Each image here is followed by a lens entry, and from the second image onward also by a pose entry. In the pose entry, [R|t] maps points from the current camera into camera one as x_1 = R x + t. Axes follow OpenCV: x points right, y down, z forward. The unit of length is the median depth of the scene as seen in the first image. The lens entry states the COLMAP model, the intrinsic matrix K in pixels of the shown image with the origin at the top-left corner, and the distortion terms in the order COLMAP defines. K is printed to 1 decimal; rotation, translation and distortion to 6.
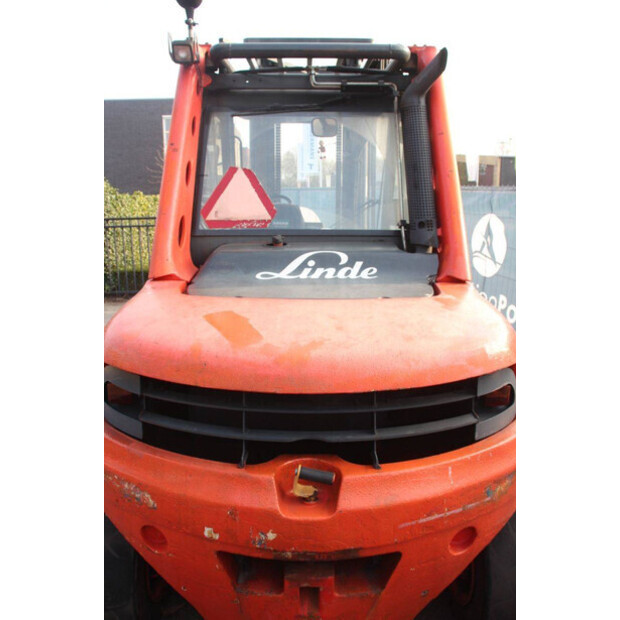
lens RADIAL K [[512.6, 0, 307.6], [0, 512.6, 305.3], [0, 0, 1]] dist [-0.116903, 0.062800]
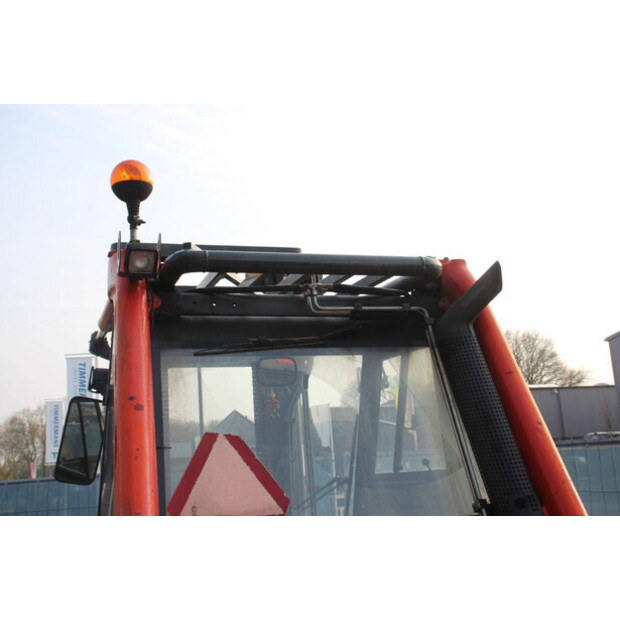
lens RADIAL K [[836.3, 0, 308.6], [0, 836.3, 308.1], [0, 0, 1]] dist [-0.029604, 0.000000]
pose [[0.956525, 0.000143, 0.291649, -0.338567], [0.117606, 0.914904, -0.386160, -0.000597], [-0.266886, 0.403671, 0.875112, -0.000699]]
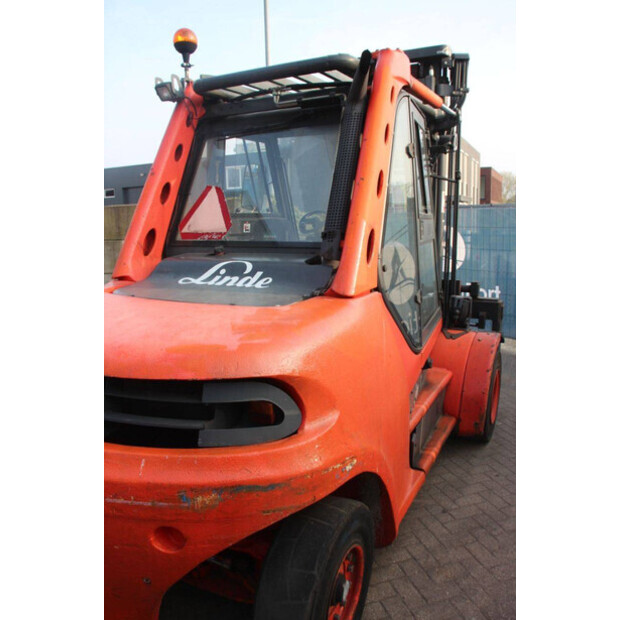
lens RADIAL K [[512.6, 0, 310.1], [0, 512.6, 310.0], [0, 0, 1]] dist [-0.116903, 0.062800]
pose [[0.870687, 0.075592, -0.485995, 0.634252], [-0.092599, 0.995642, -0.011032, -0.005749], [0.483043, 0.054608, 0.873892, 0.138506]]
